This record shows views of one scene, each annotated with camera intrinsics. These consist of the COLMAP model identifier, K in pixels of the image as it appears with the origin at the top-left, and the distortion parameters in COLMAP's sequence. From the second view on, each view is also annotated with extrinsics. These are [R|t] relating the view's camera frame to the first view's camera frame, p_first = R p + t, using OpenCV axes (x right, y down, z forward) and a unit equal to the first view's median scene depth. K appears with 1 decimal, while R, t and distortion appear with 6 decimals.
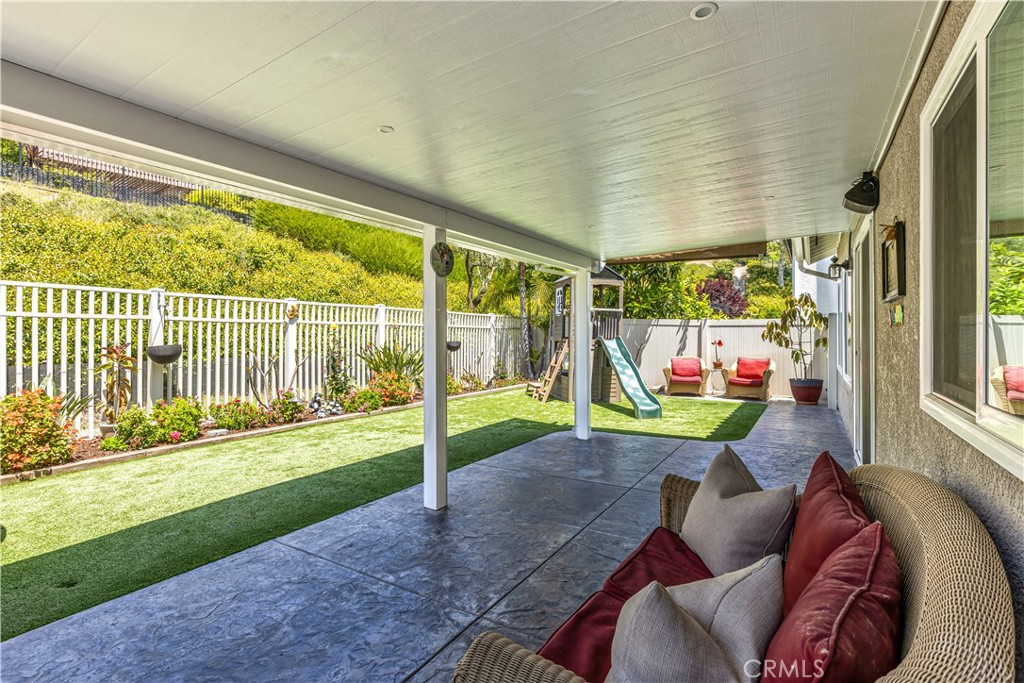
lens RADIAL K [[491.7, 0, 516.1], [0, 491.7, 328.4], [0, 0, 1]] dist [-0.021734, 0.000040]
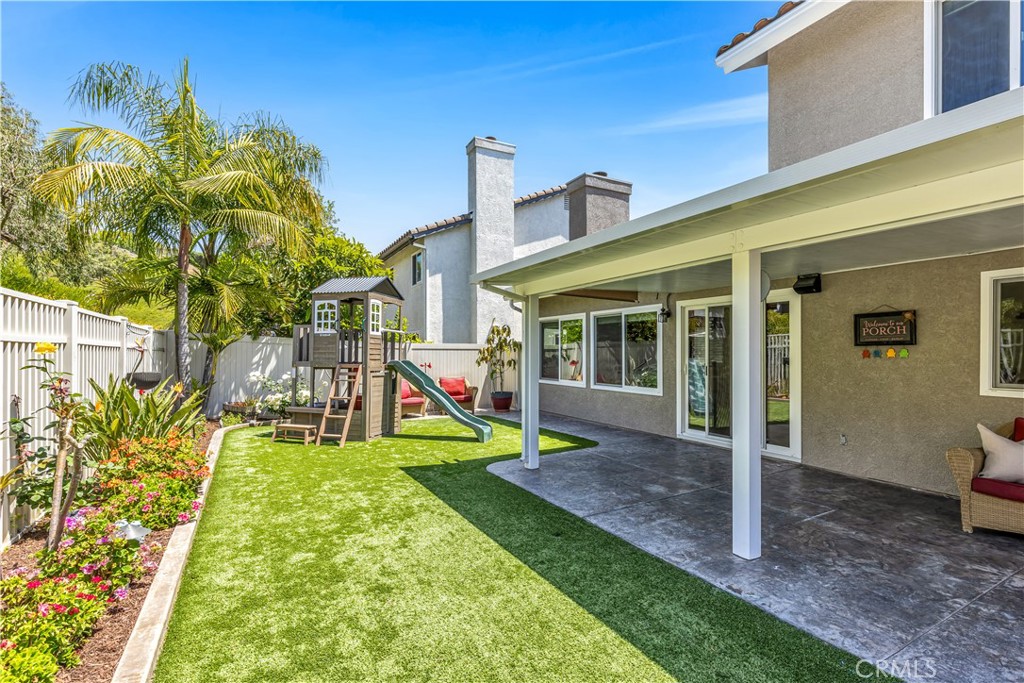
lens RADIAL K [[468.3, 0, 514.8], [0, 468.3, 349.6], [0, 0, 1]] dist [0.001180, -0.000248]
pose [[0.501459, -0.001320, 0.865180, -0.391166], [-0.000596, 0.999998, 0.001872, -0.007044], [-0.865181, -0.001454, 0.501458, 0.323015]]
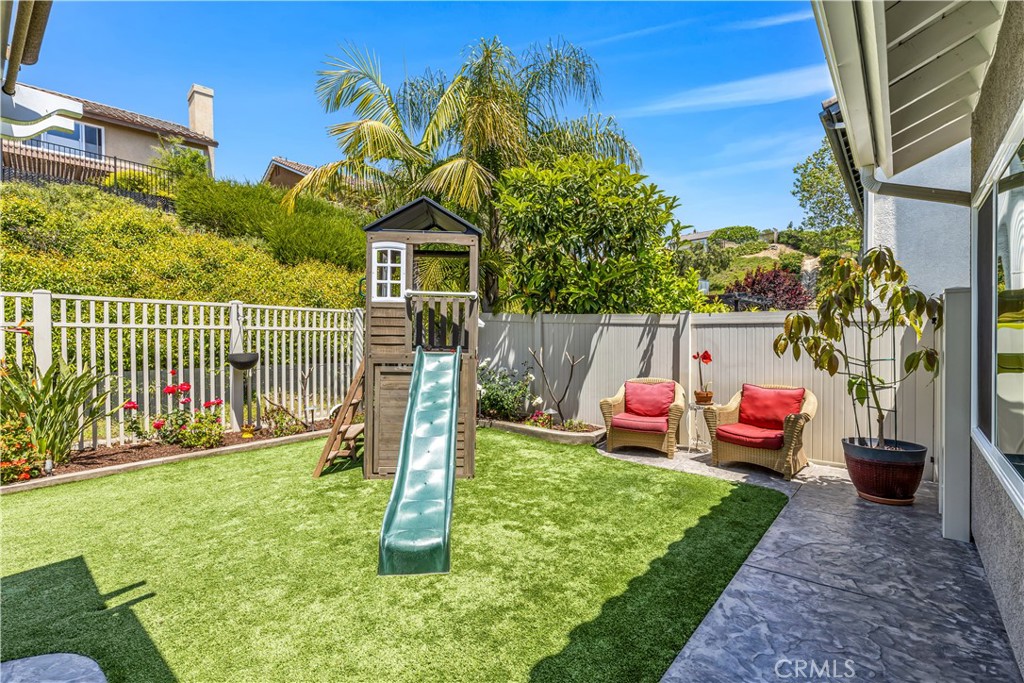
lens RADIAL K [[464.3, 0, 512.0], [0, 464.3, 341.5], [0, 0, 1]] dist [0.001444, 0.000162]
pose [[0.986759, -0.006434, -0.162066, 0.295294], [0.008838, 0.999861, 0.014114, 0.002336], [0.161953, -0.015359, 0.986679, 0.472330]]
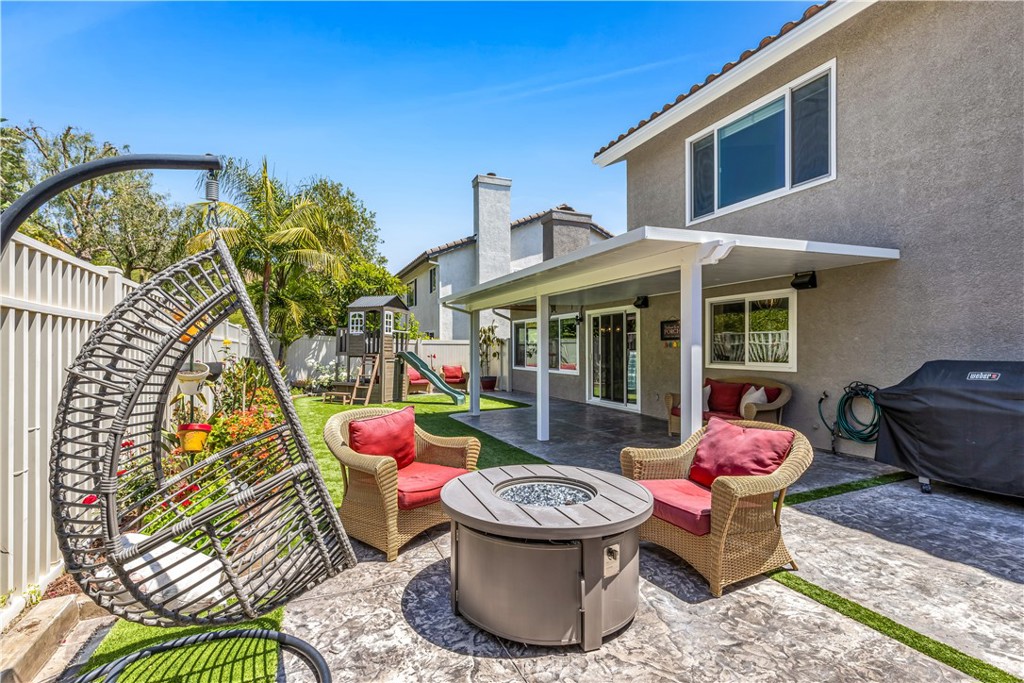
lens RADIAL K [[466.9, 0, 512.0], [0, 466.9, 341.5], [0, 0, 1]] dist [-0.000688, -0.000007]
pose [[0.575070, 0.005415, 0.818086, -0.599406], [0.002021, 0.999966, -0.008040, -0.002264], [-0.818102, 0.006277, 0.575039, 0.009569]]
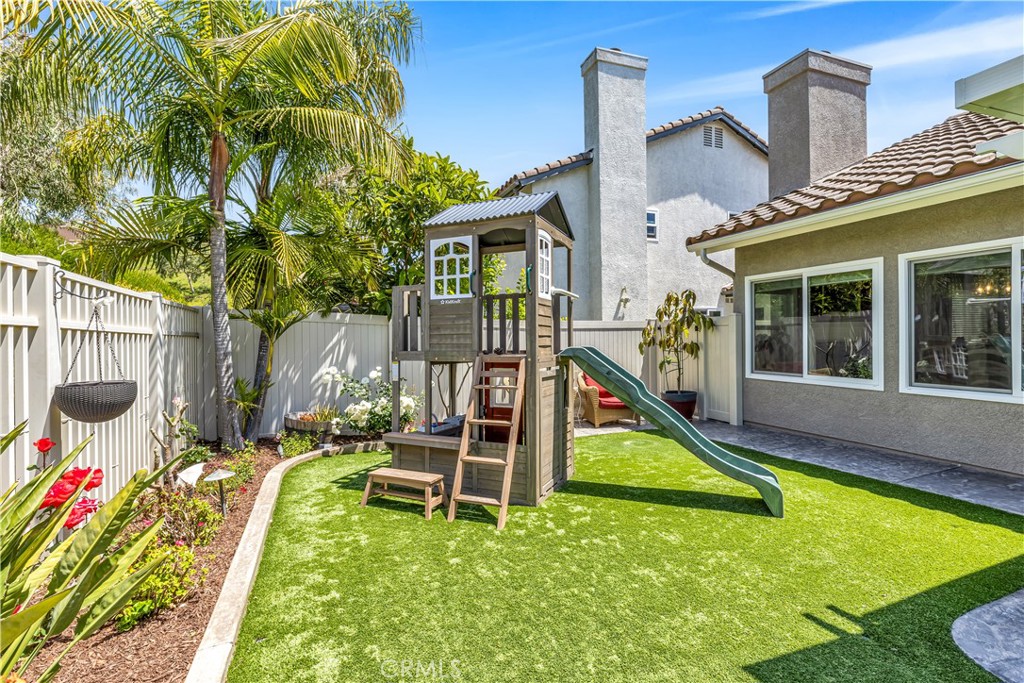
lens RADIAL K [[466.9, 0, 512.0], [0, 466.9, 341.5], [0, 0, 1]] dist [-0.000688, -0.000007]
pose [[0.608692, -0.024550, 0.793027, -0.192091], [0.017025, 0.999695, 0.017880, -0.001233], [-0.793224, 0.002617, 0.608925, 0.658765]]
